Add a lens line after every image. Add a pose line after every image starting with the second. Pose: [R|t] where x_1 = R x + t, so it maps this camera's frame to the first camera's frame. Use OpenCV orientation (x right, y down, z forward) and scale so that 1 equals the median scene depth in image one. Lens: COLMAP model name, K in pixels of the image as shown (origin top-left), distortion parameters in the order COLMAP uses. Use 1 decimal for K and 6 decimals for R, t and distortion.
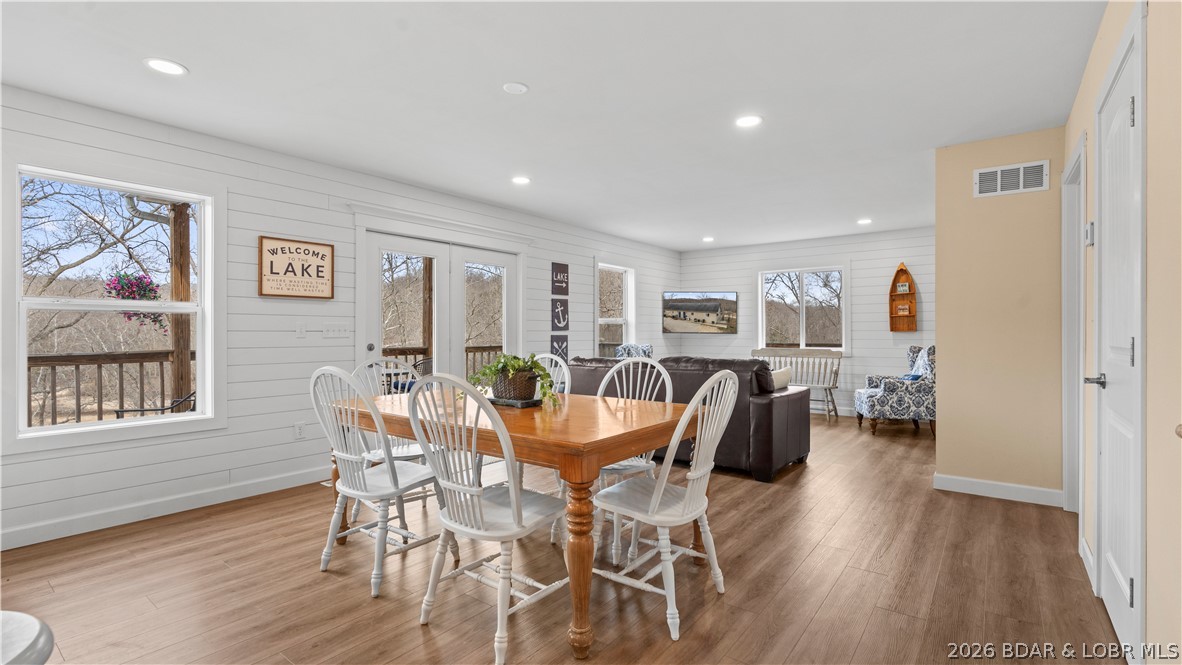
lens RADIAL K [[529.2, 0, 591.0], [0, 529.2, 332.5], [0, 0, 1]] dist [-0.019720, 0.010344]
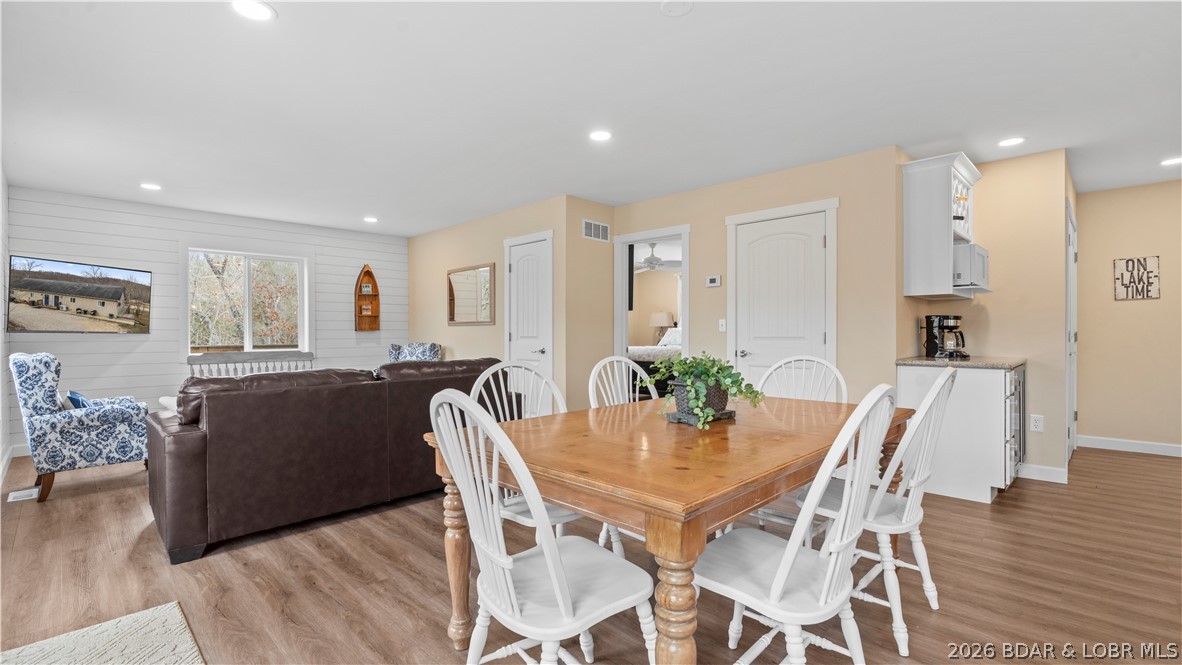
lens RADIAL K [[529.2, 0, 591.0], [0, 529.2, 332.5], [0, 0, 1]] dist [-0.019720, 0.010344]
pose [[0.132310, 0.003575, 0.991202, -0.403454], [0.003980, 0.999984, -0.004138, 0.007669], [-0.991200, 0.004492, 0.132294, 0.437044]]
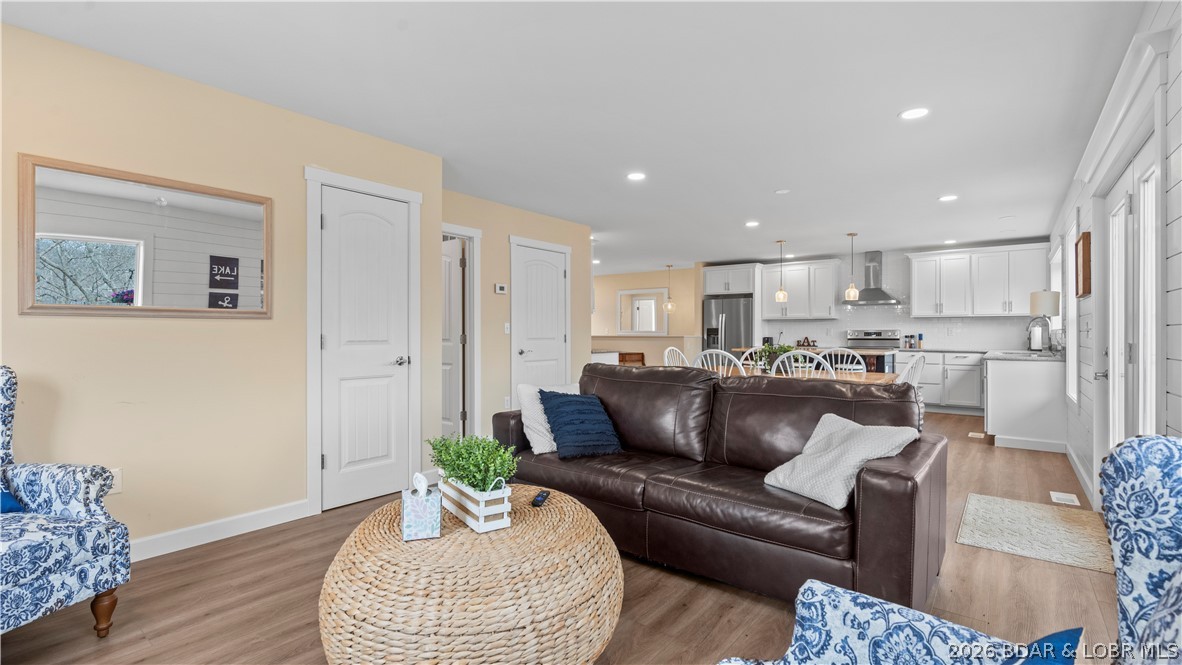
lens RADIAL K [[529.4, 0, 591.7], [0, 529.4, 337.1], [0, 0, 1]] dist [-0.011373, 0.001653]
pose [[-0.999680, 0.007705, 0.024107, 0.186115], [0.007836, 0.999955, 0.005355, 0.005938], [-0.024065, 0.005542, -0.999695, 1.187284]]
